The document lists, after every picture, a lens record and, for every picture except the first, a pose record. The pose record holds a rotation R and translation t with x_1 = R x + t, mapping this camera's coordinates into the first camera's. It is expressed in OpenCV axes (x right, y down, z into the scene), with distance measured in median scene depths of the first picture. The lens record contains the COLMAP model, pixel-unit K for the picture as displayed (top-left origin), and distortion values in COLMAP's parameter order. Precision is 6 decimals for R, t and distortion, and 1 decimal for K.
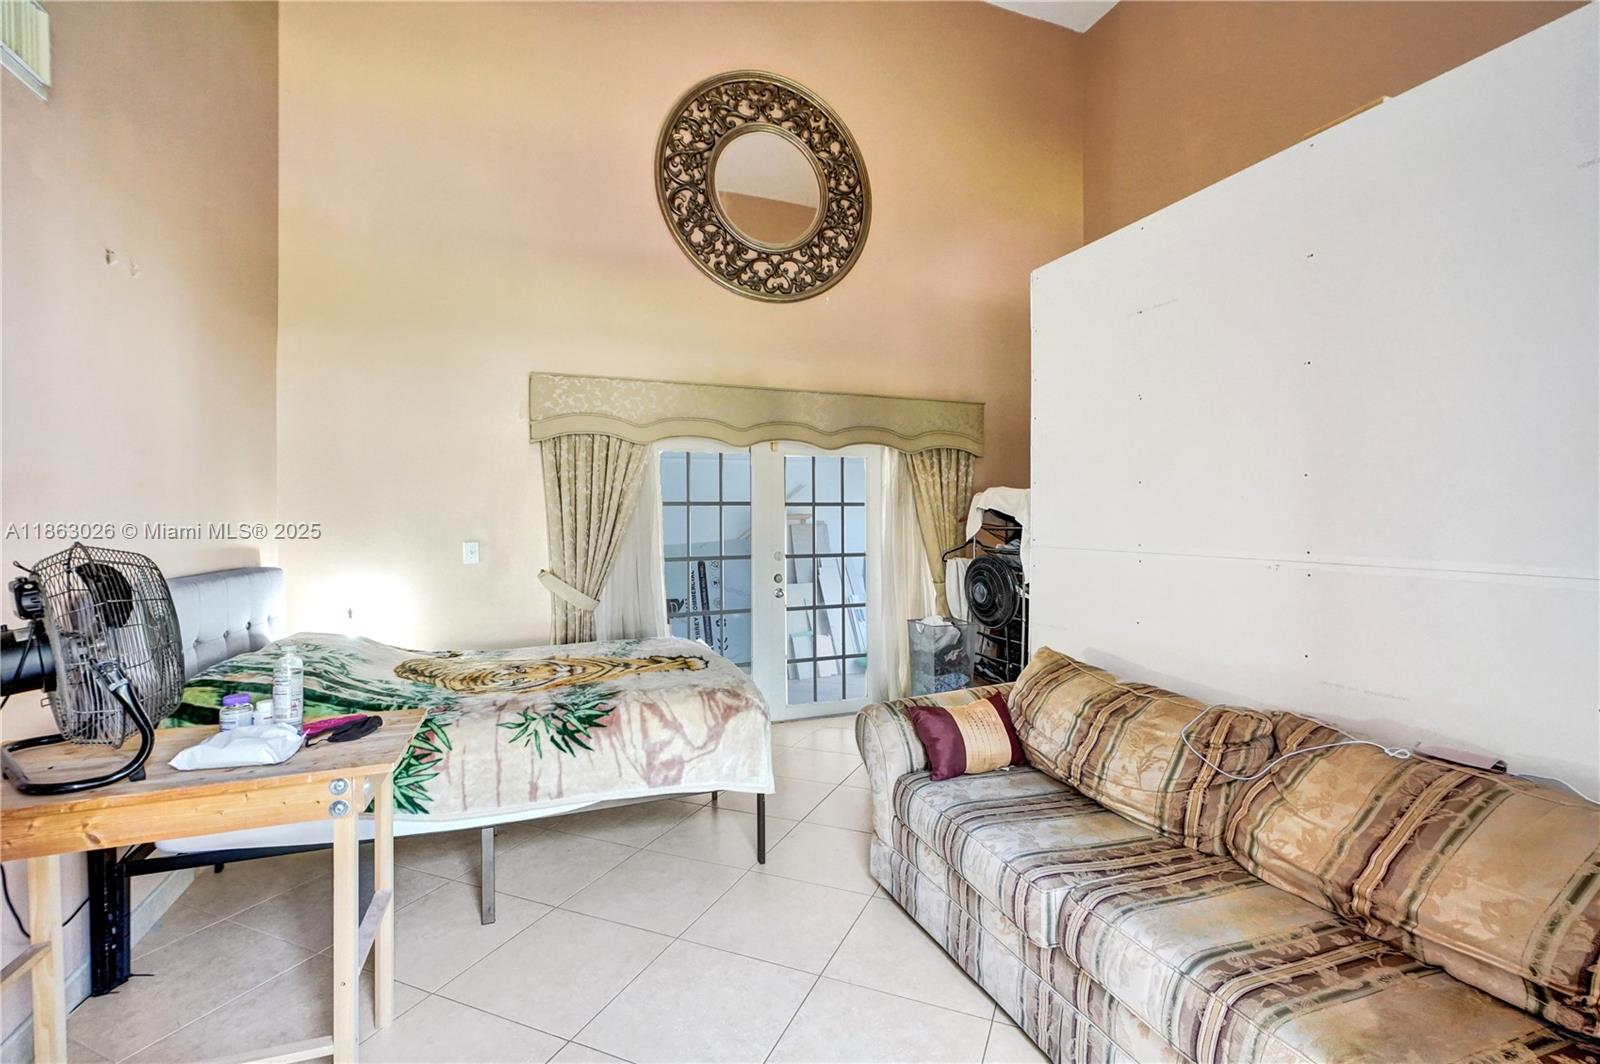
lens RADIAL K [[709.3, 0, 783.1], [0, 709.3, 494.7], [0, 0, 1]] dist [-0.004921, -0.000280]
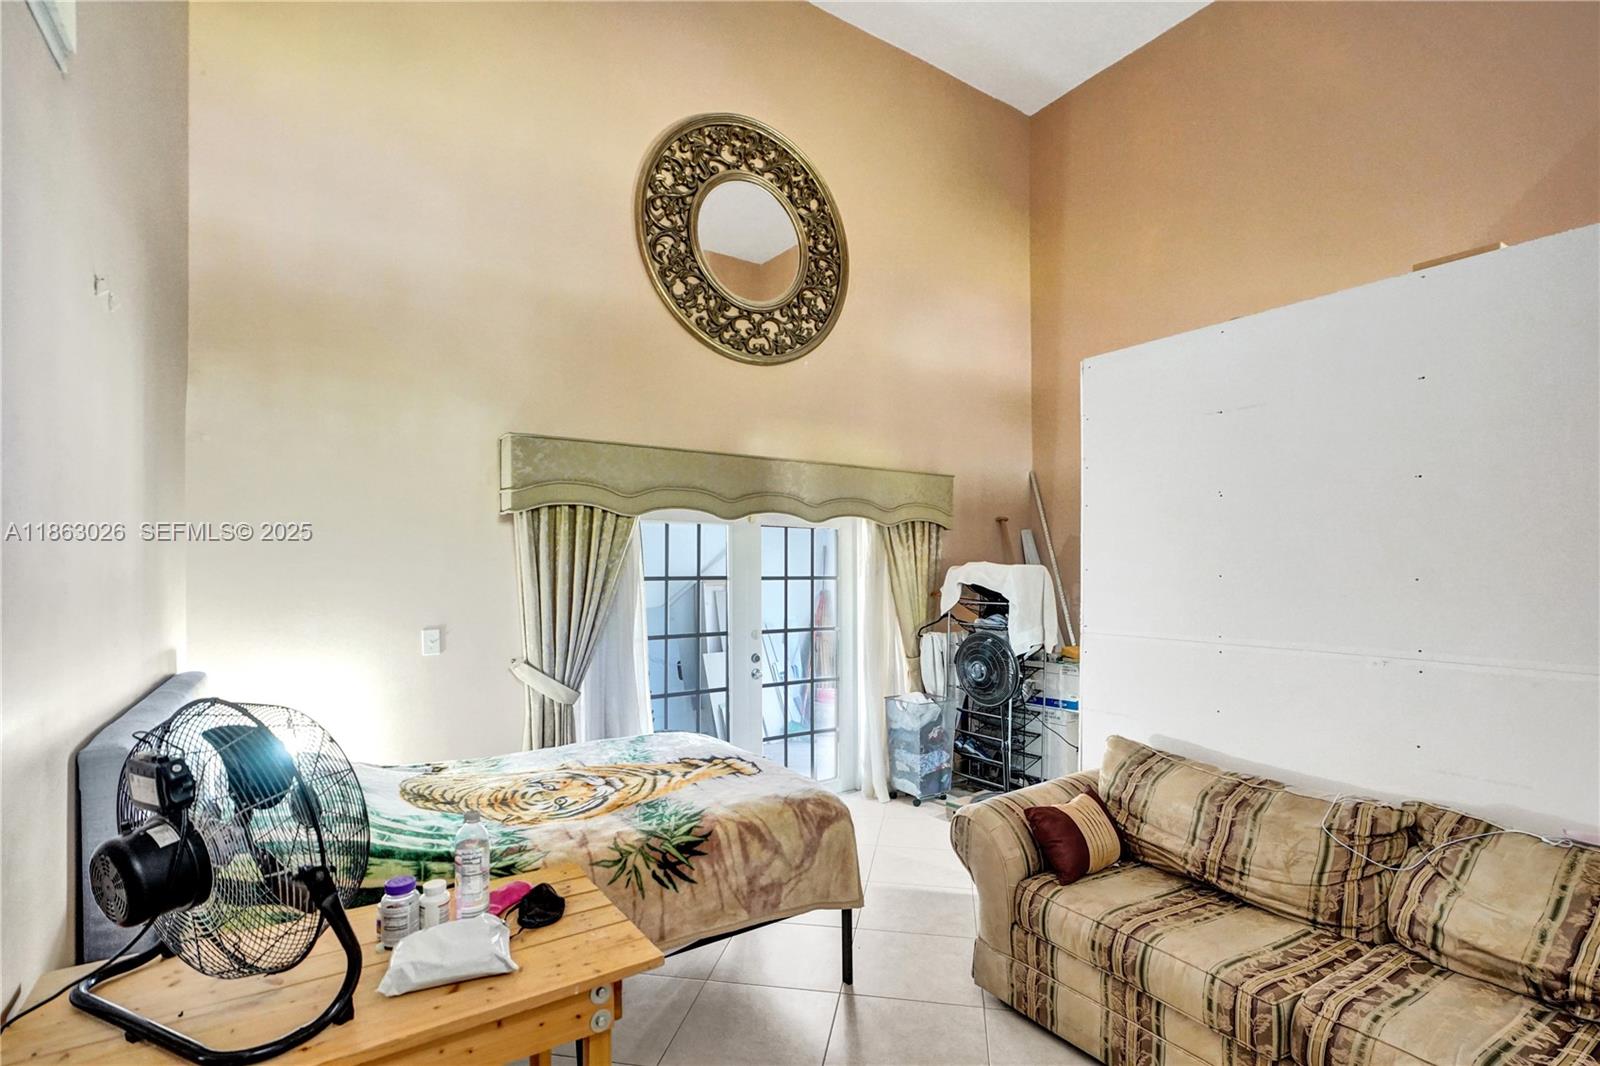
lens RADIAL K [[738.2, 0, 801.2], [0, 738.2, 545.2], [0, 0, 1]] dist [-0.000401, 0.000557]
pose [[0.977406, 0.006687, 0.211264, -0.165711], [-0.005287, 0.999960, -0.007191, -0.026198], [-0.211304, 0.005911, 0.977403, 0.035711]]
